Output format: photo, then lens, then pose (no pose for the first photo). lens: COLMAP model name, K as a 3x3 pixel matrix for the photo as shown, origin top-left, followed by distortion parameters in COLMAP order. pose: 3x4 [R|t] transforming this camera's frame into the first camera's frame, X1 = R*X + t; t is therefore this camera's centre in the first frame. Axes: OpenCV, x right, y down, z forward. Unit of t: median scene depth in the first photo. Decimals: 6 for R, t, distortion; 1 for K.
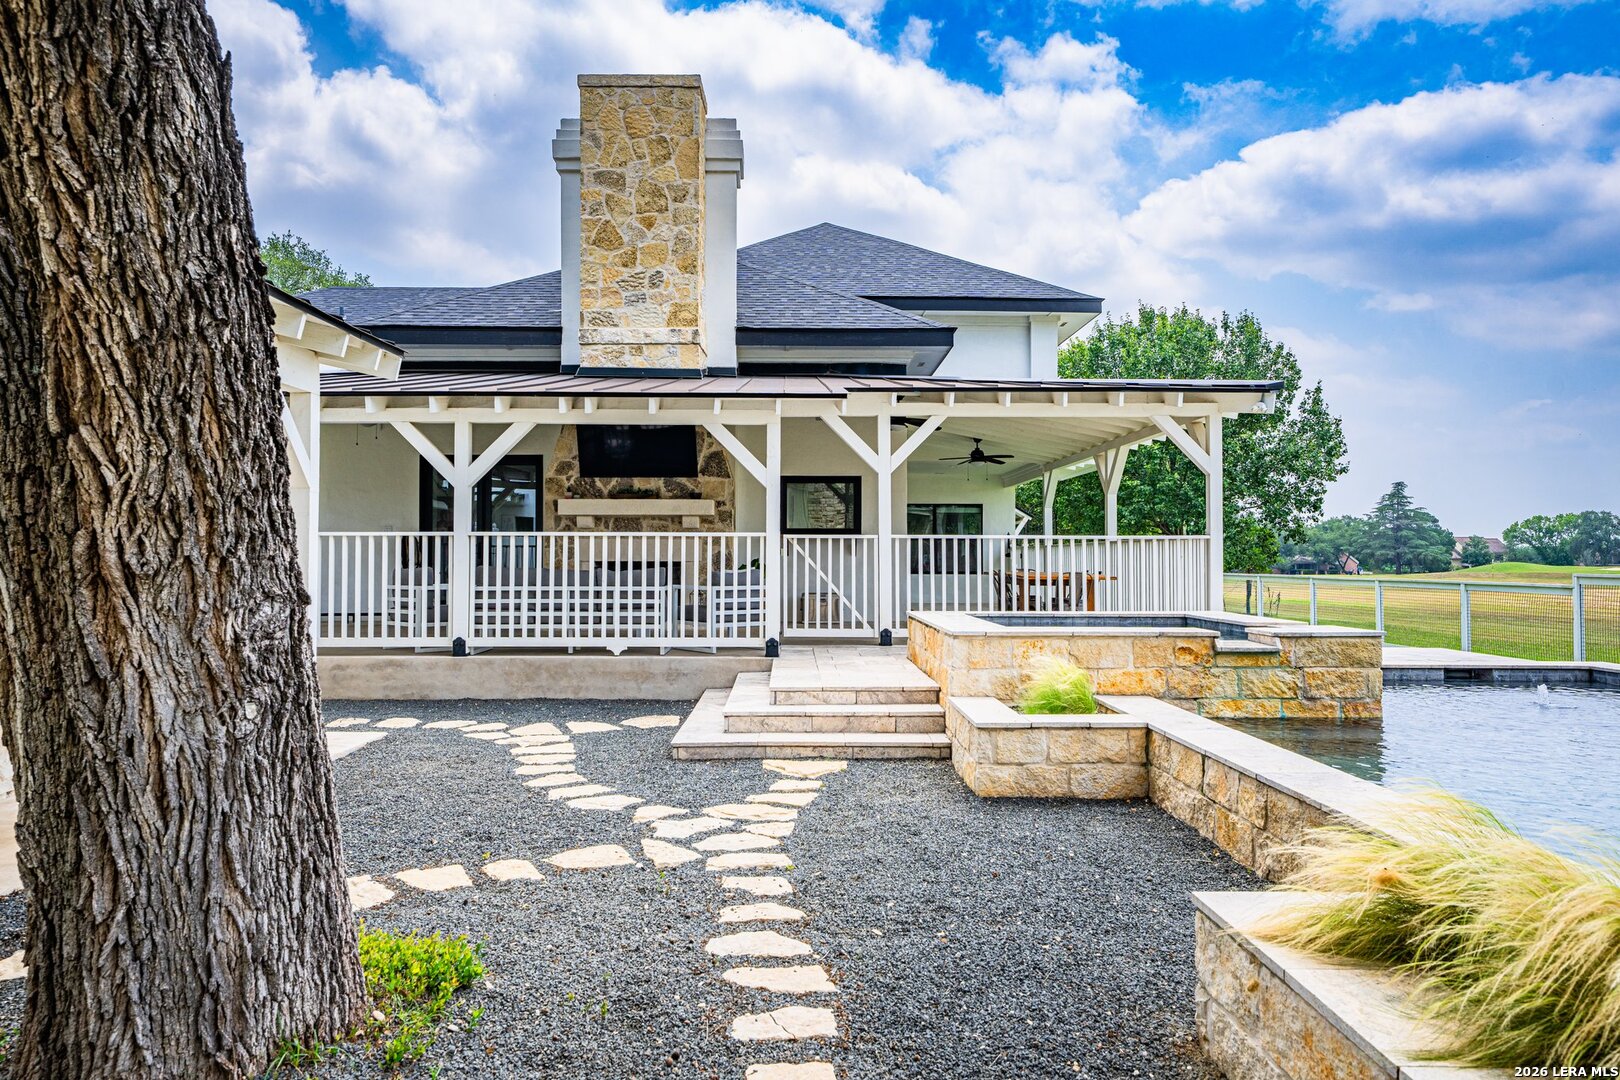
lens RADIAL K [[1147.0, 0, 810.0], [0, 1147.0, 540.0], [0, 0, 1]] dist [0.019323, 0.000838]
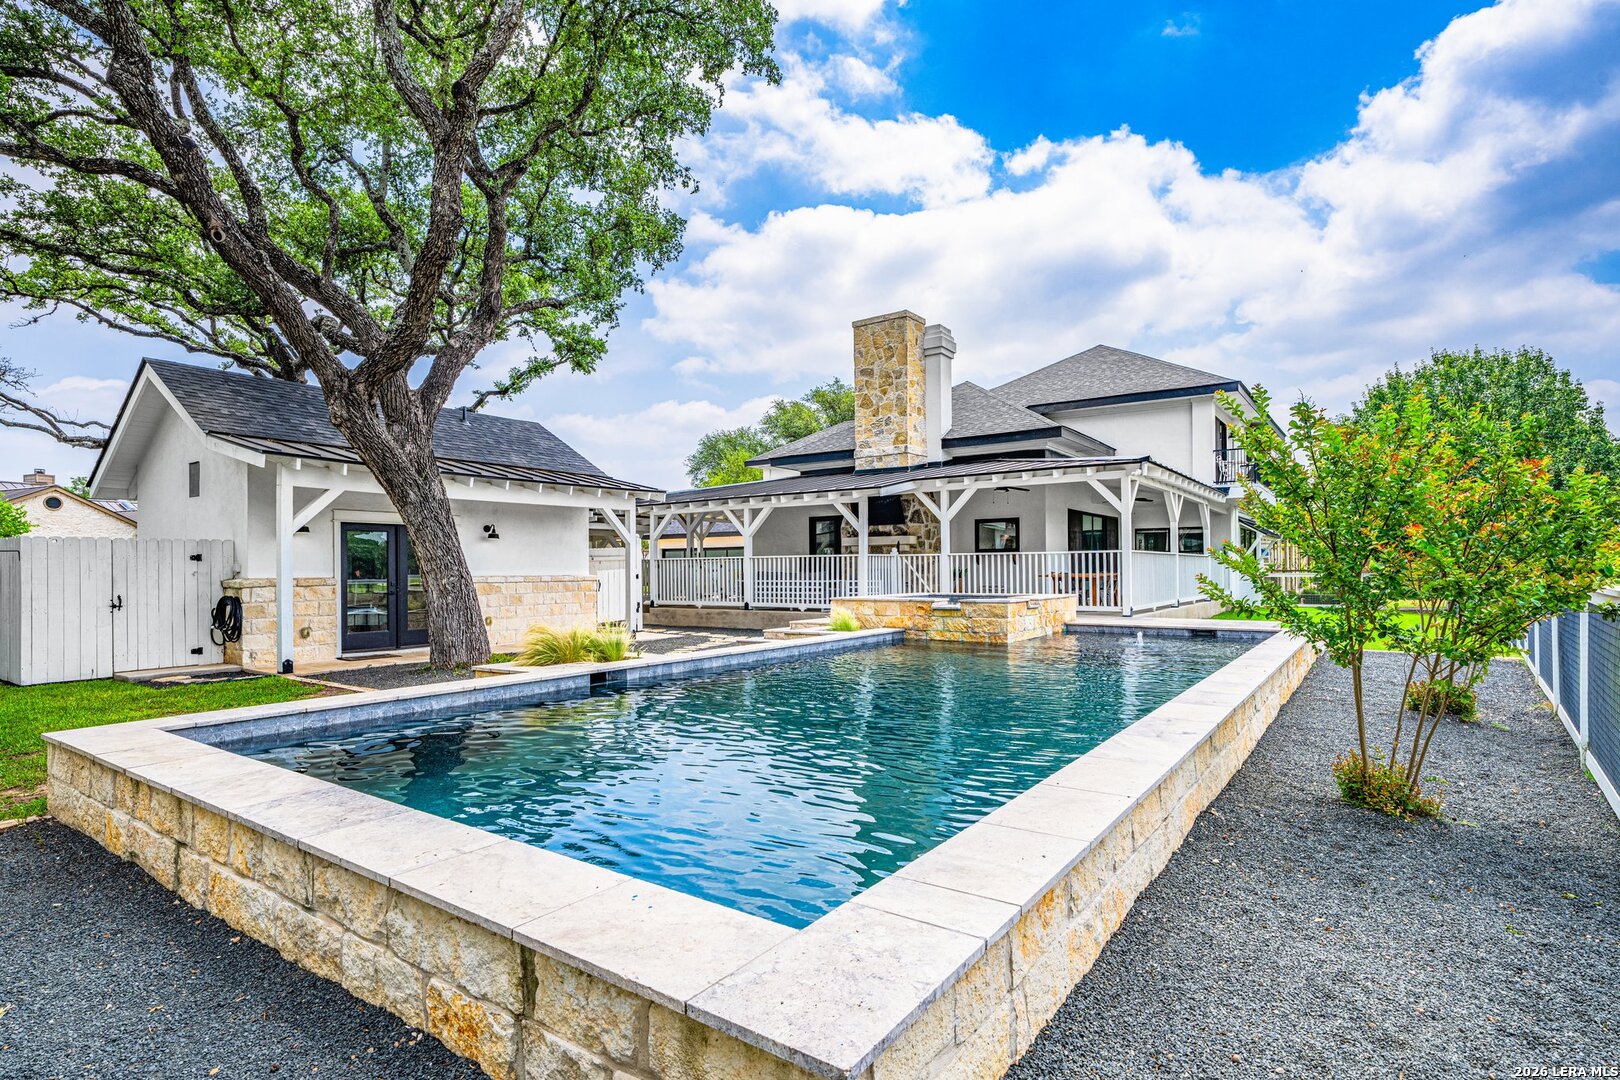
lens RADIAL K [[800.9, 0, 810.4], [0, 800.9, 571.0], [0, 0, 1]] dist [-0.000255, -0.000025]
pose [[0.806370, -0.006471, -0.591376, 0.548957], [0.016328, 0.999803, 0.011323, 0.005140], [0.591186, -0.018786, 0.806316, -0.155311]]
